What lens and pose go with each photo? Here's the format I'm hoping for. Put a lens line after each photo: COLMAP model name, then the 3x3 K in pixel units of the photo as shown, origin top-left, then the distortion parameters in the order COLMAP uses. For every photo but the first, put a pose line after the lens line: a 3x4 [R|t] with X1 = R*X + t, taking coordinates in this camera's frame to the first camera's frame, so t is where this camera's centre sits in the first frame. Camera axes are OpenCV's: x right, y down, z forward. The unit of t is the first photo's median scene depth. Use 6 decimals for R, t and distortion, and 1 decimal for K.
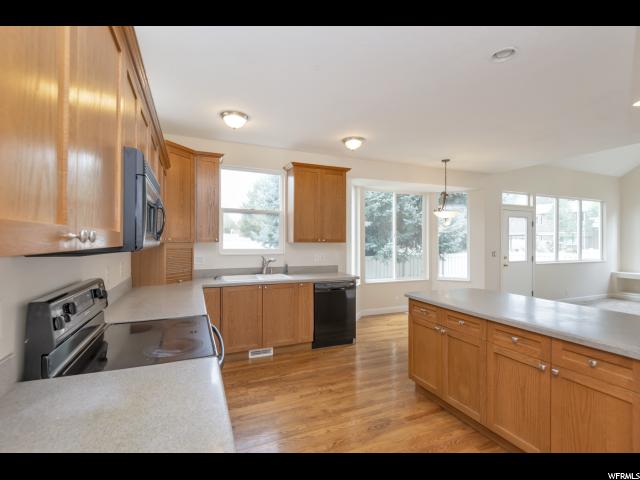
lens RADIAL K [[299.8, 0, 319.0], [0, 299.8, 237.3], [0, 0, 1]] dist [0.041908, -0.027691]
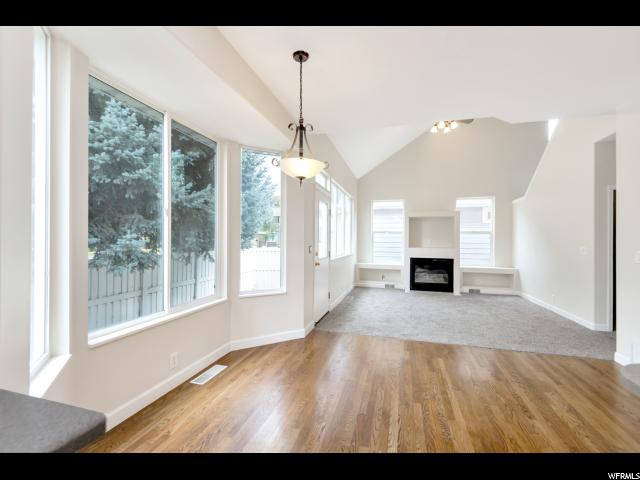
lens RADIAL K [[299.8, 0, 319.0], [0, 299.8, 237.3], [0, 0, 1]] dist [0.041908, -0.027691]
pose [[0.634387, 0.003056, 0.773009, 0.032930], [-0.009735, 0.999944, 0.004036, 0.017116], [-0.772954, -0.010085, 0.634382, 0.409609]]
